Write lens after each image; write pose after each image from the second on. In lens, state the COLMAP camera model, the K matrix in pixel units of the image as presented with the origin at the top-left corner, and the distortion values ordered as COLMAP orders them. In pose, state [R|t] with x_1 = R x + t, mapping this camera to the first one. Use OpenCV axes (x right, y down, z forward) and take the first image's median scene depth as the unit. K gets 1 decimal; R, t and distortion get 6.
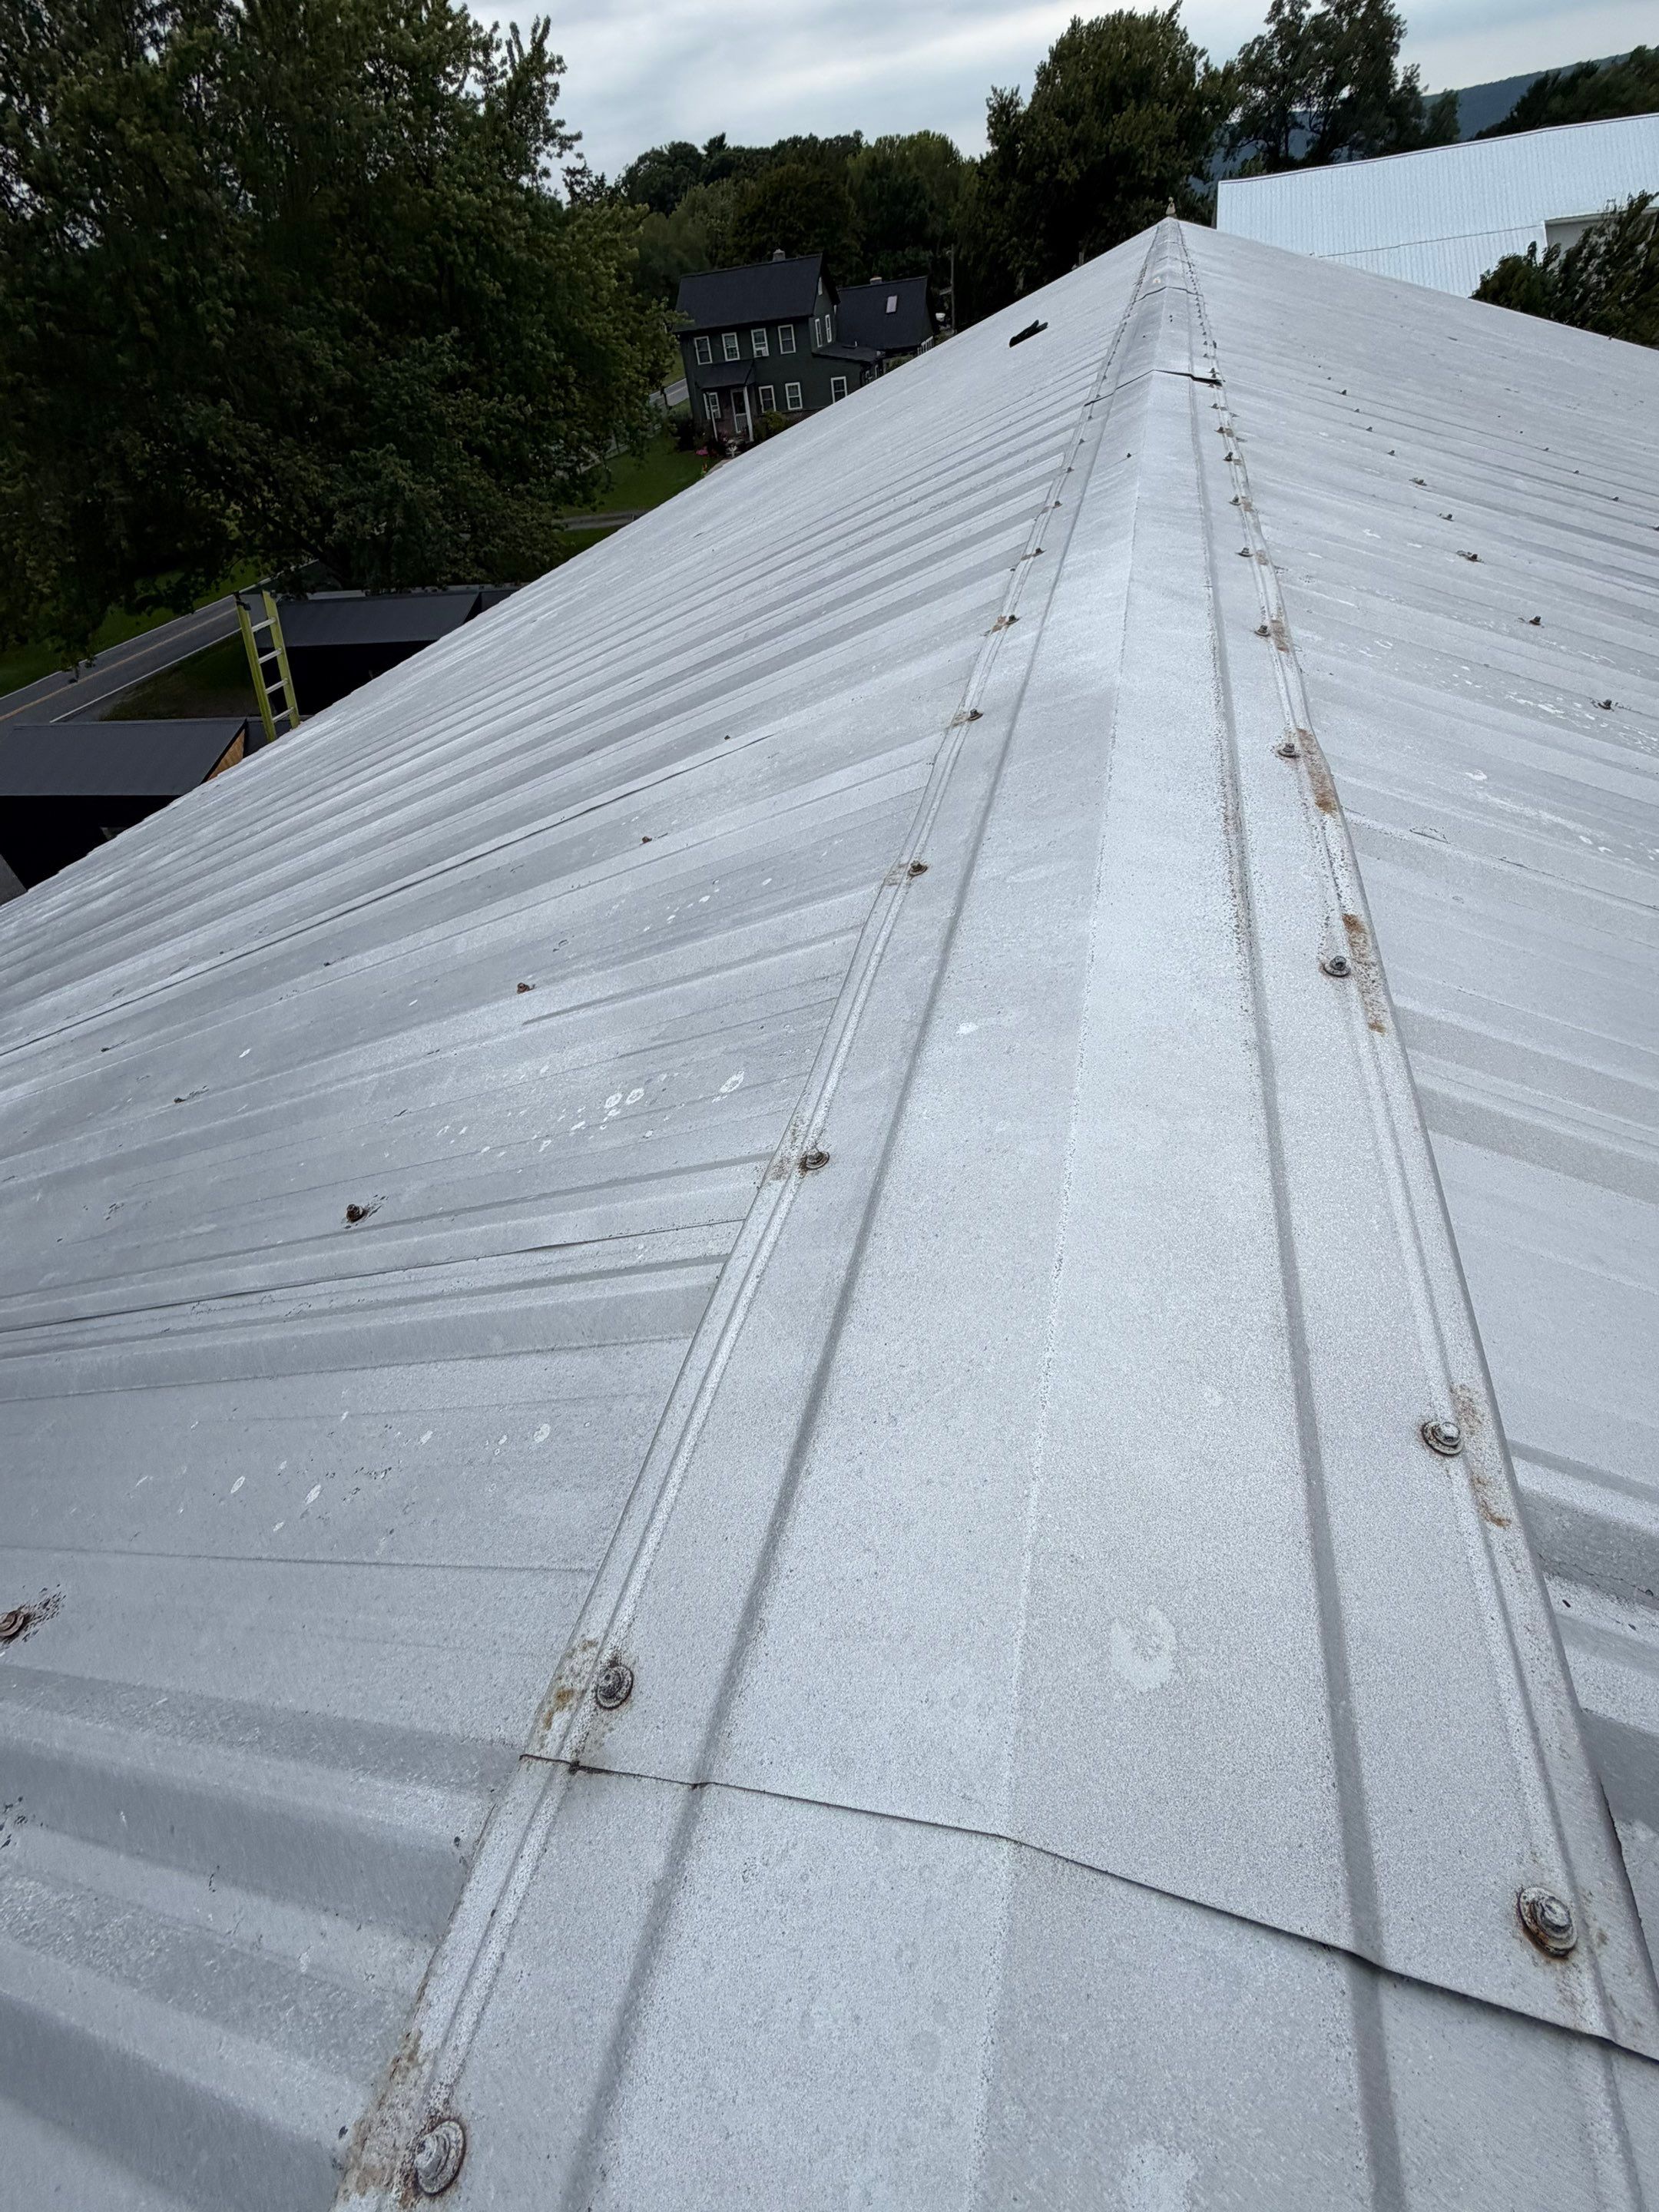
lens RADIAL K [[999.9, 0, 826.8], [0, 999.9, 1112.6], [0, 0, 1]] dist [-0.007982, 0.001283]
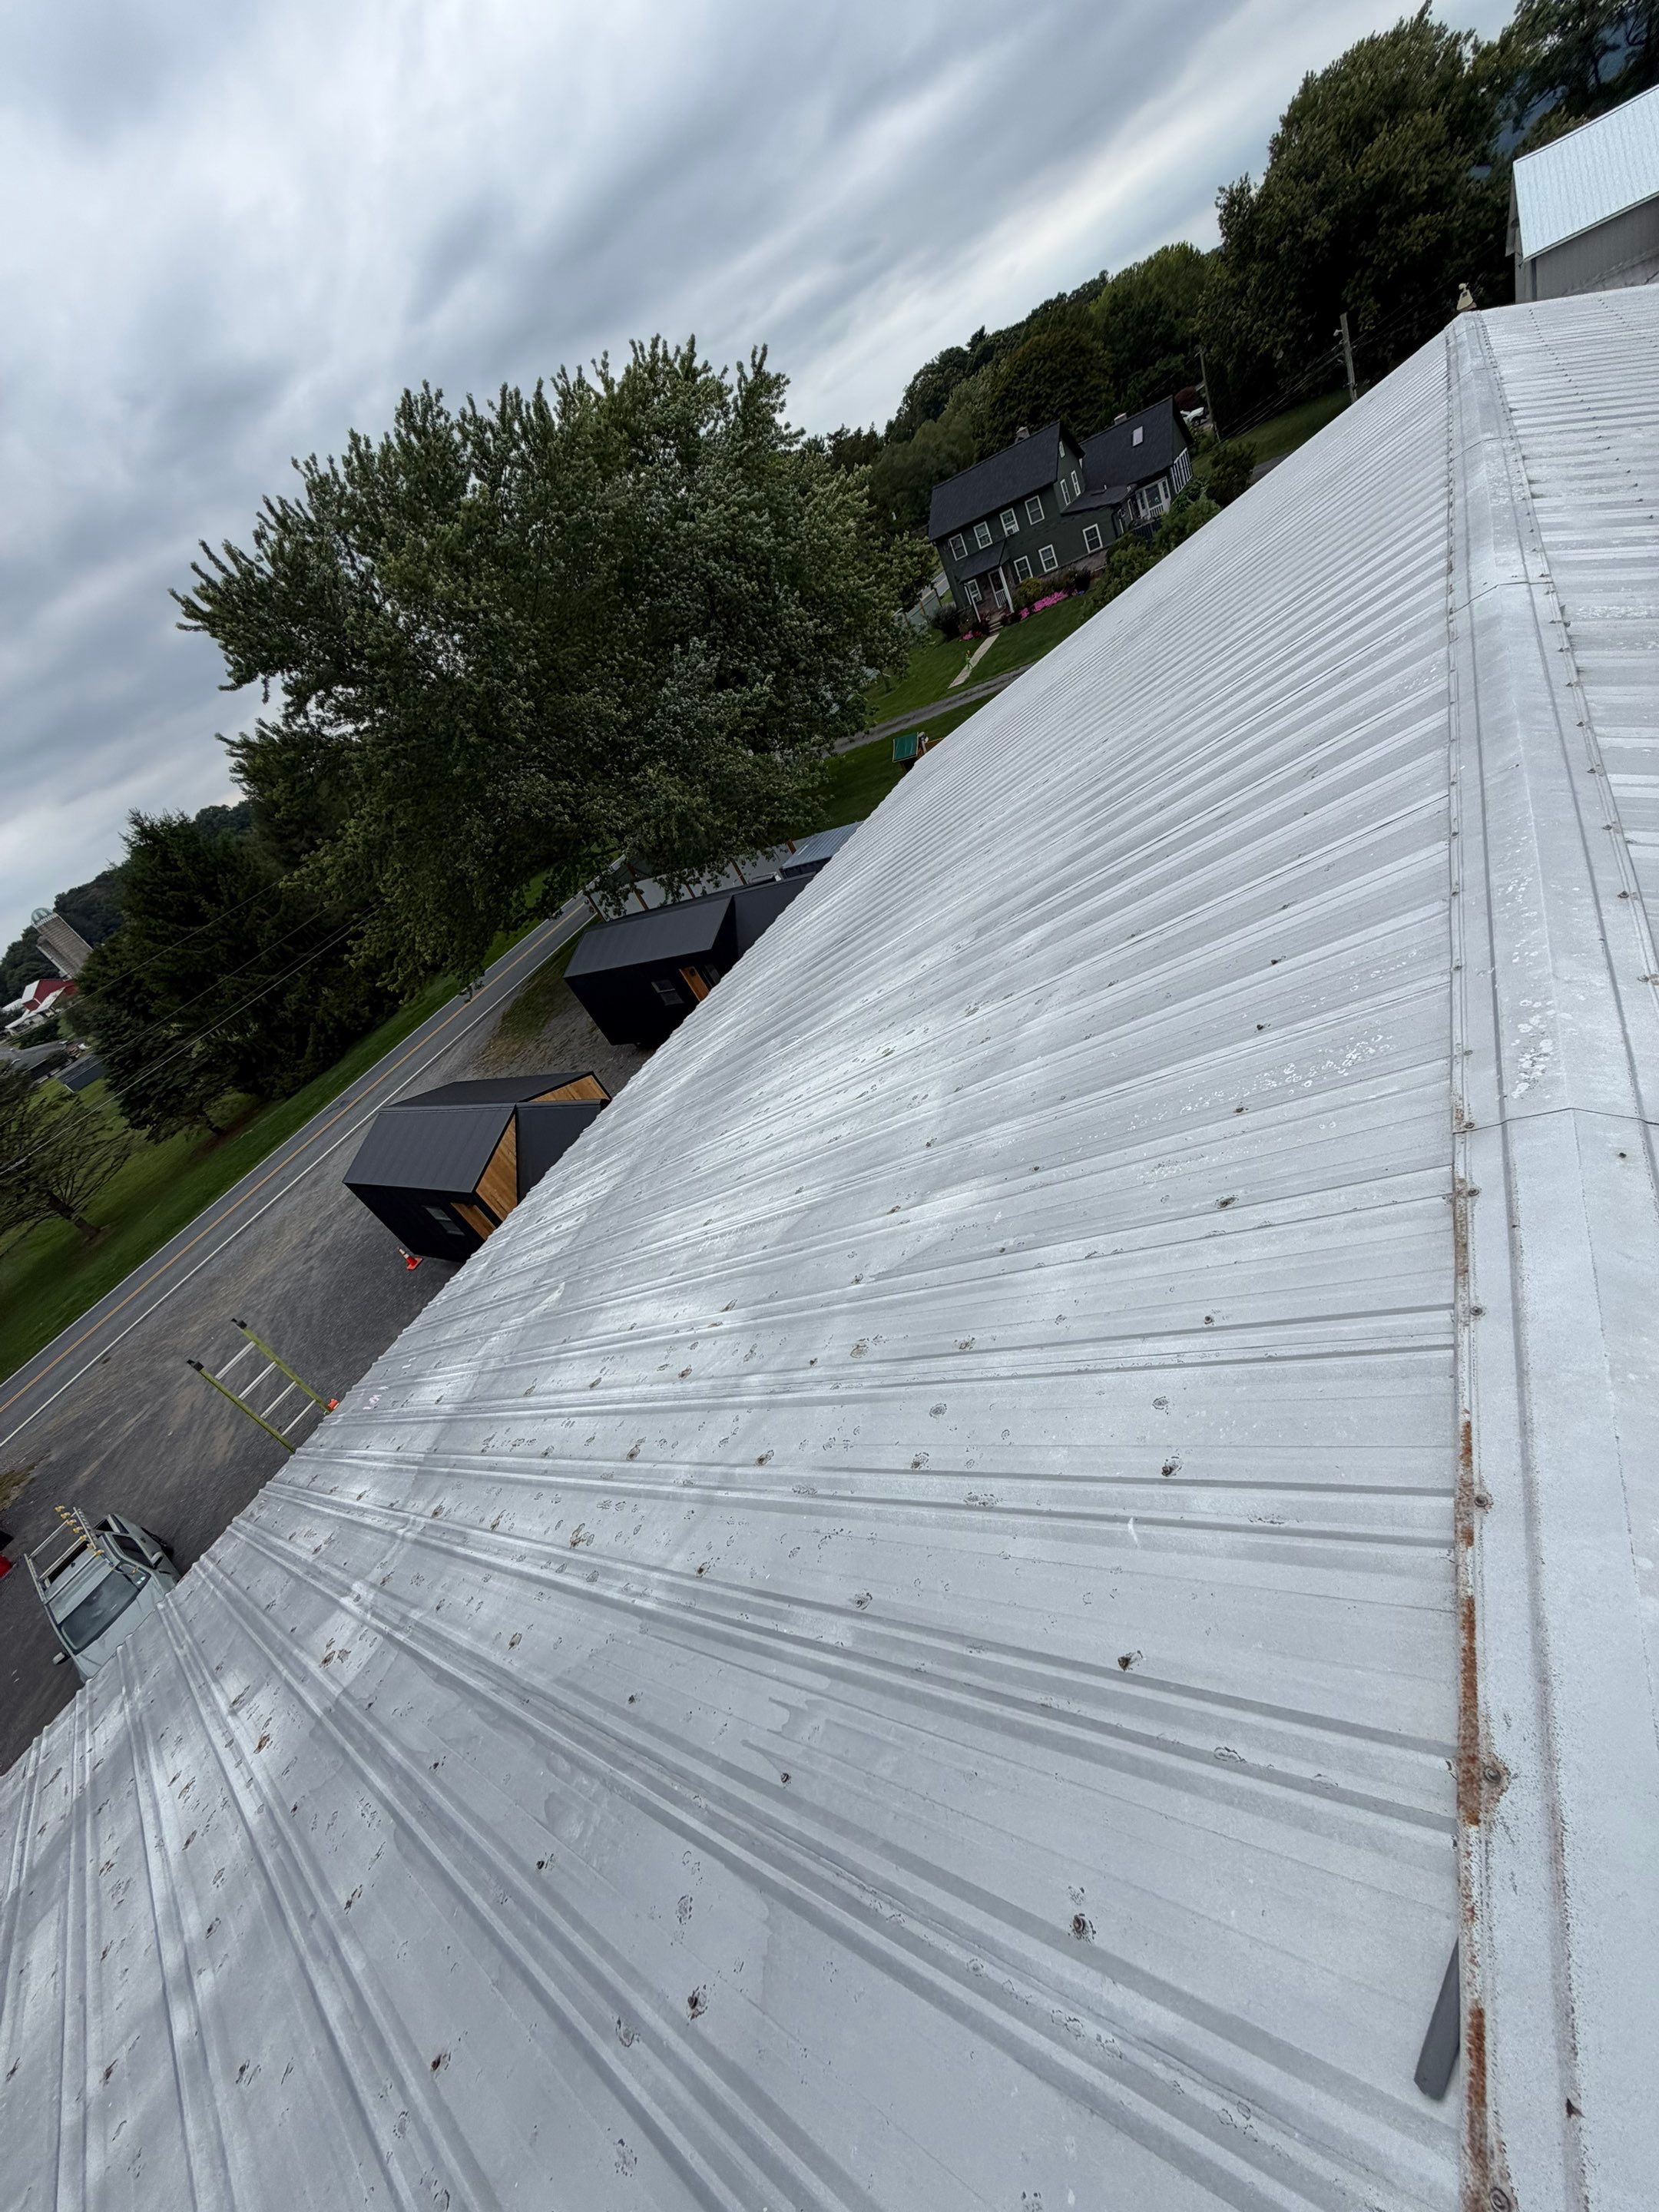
lens RADIAL K [[877.7, 0, 830.5], [0, 877.7, 1119.3], [0, 0, 1]] dist [-0.007834, 0.001088]
pose [[0.922801, -0.109655, -0.369342, 0.027722], [0.092120, 0.993634, -0.064842, -0.093392], [0.374101, 0.025812, 0.927029, 0.079542]]
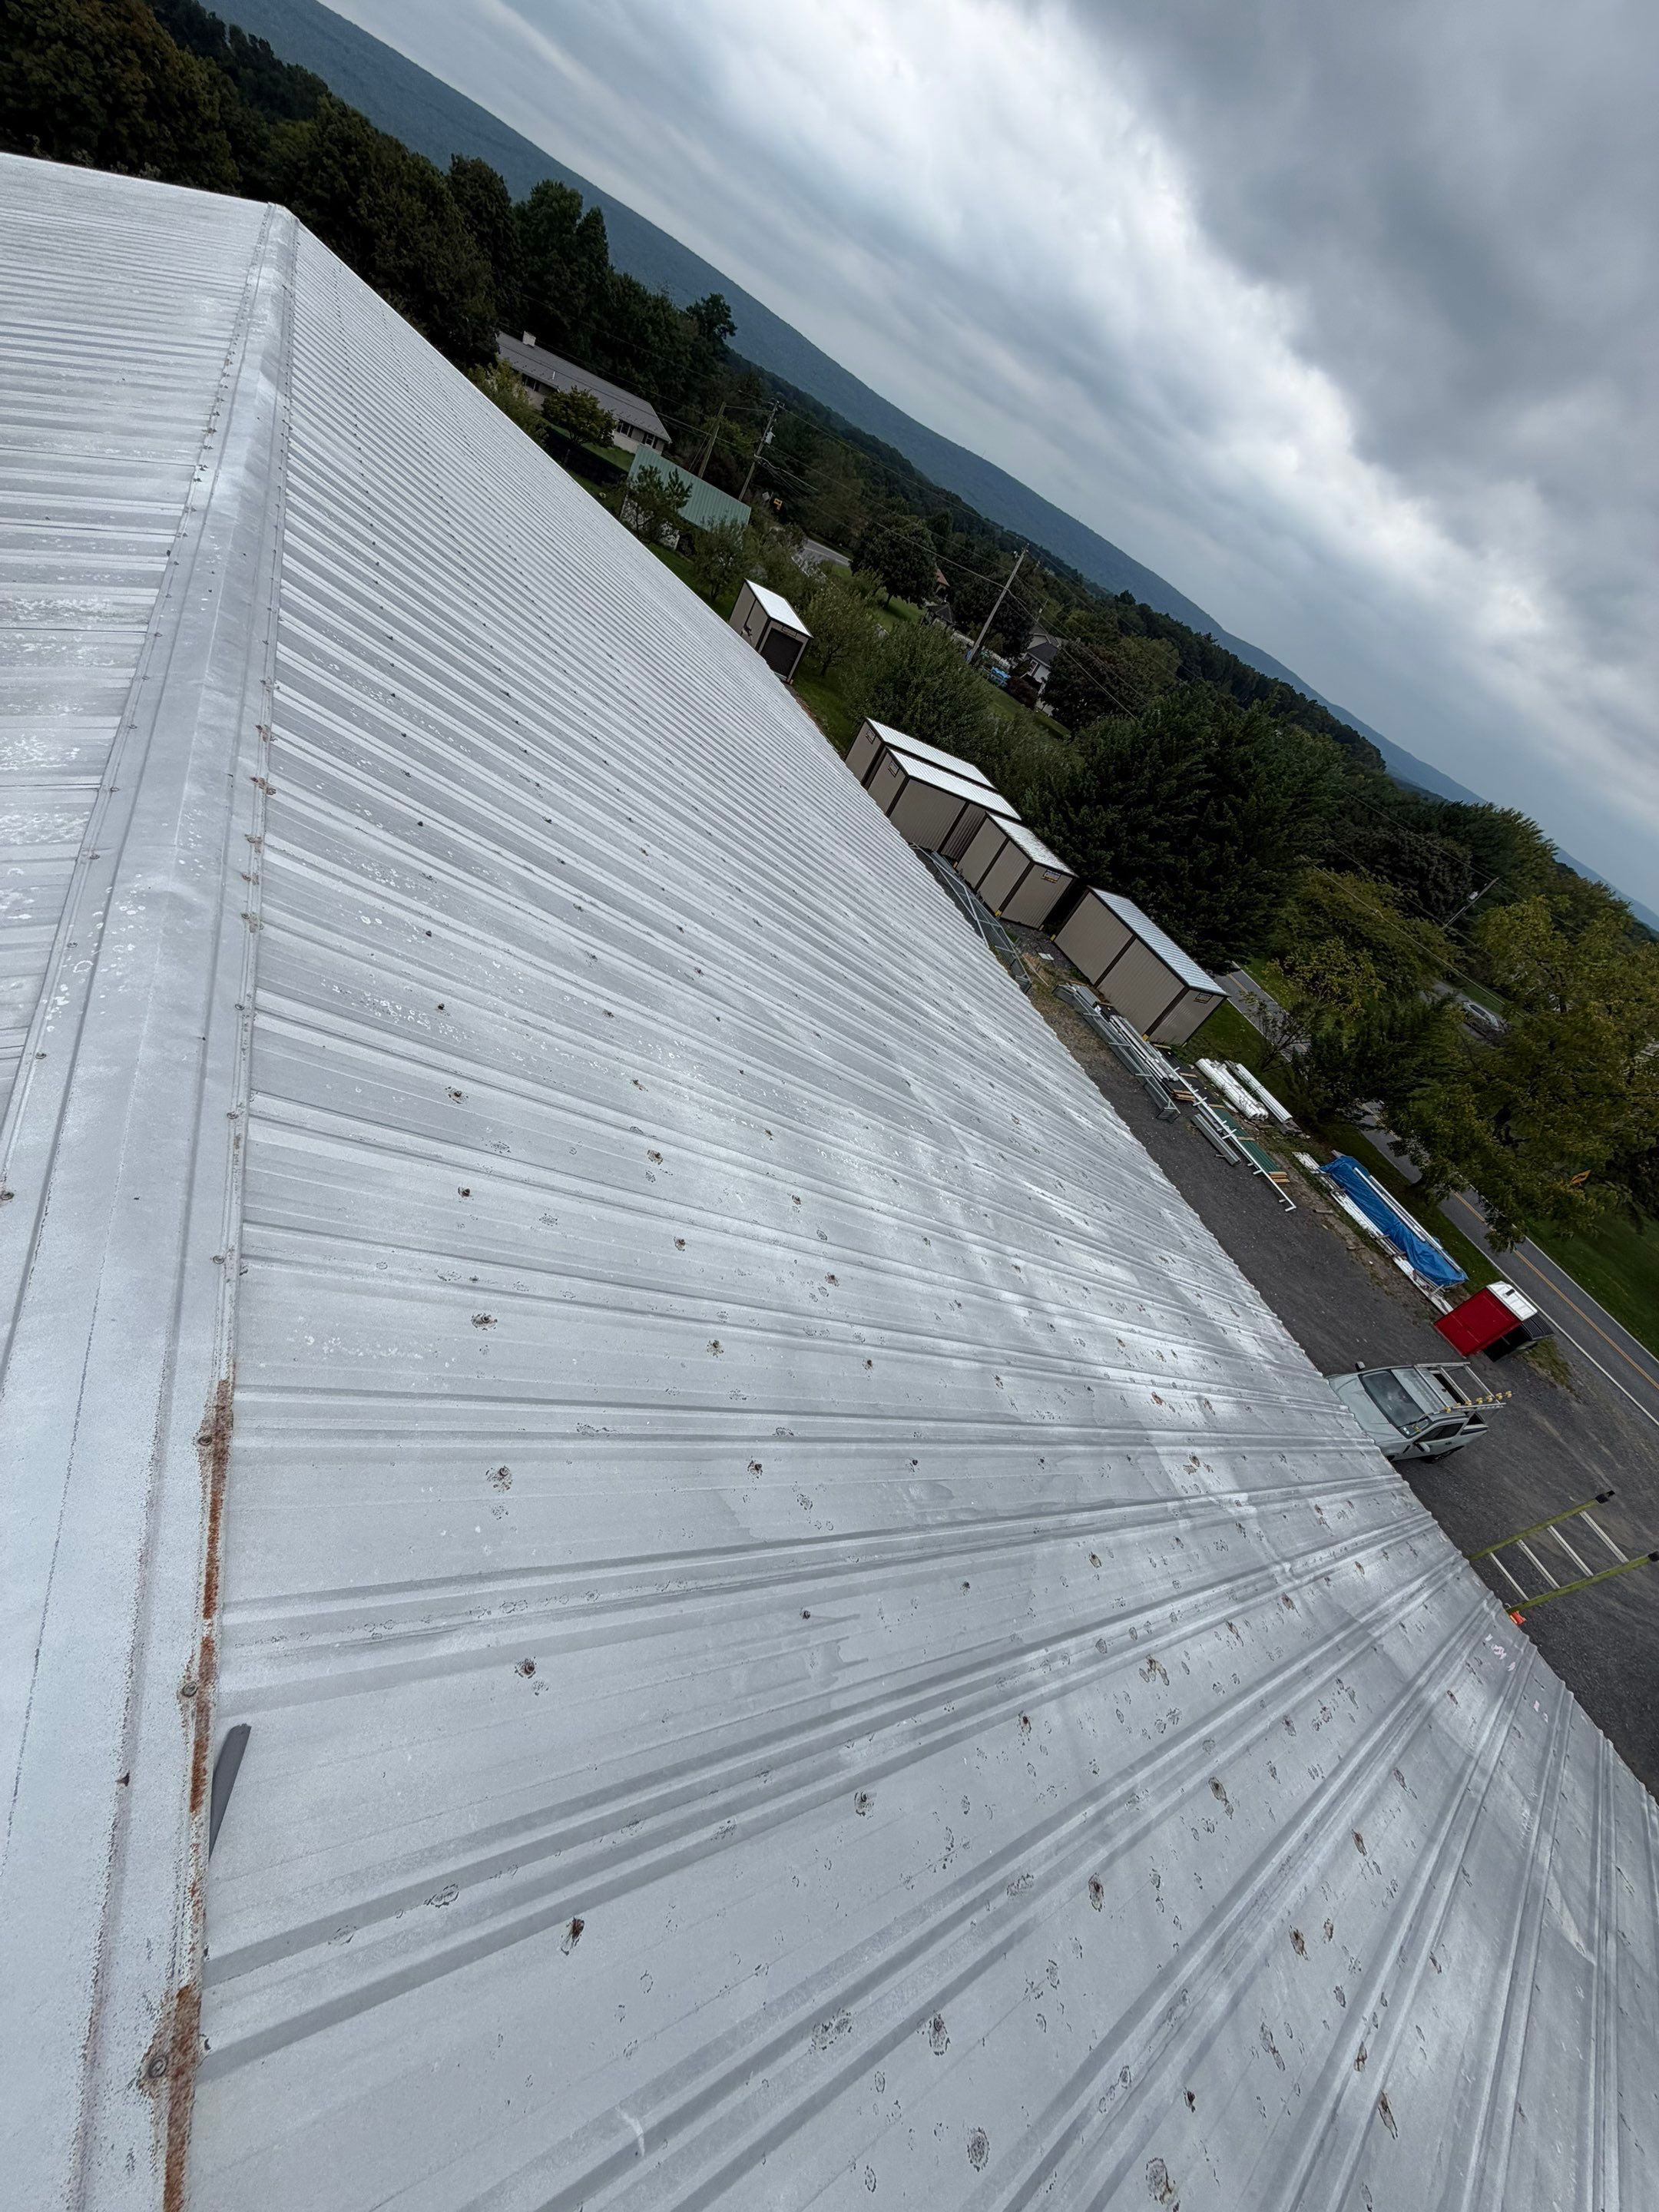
lens RADIAL K [[877.7, 0, 825.2], [0, 877.7, 1089.5], [0, 0, 1]] dist [-0.007834, 0.001088]
pose [[-0.756493, 0.177213, -0.629535, 0.046037], [-0.627554, 0.074281, 0.775022, -0.160302], [0.184107, 0.981365, 0.055018, 0.132629]]
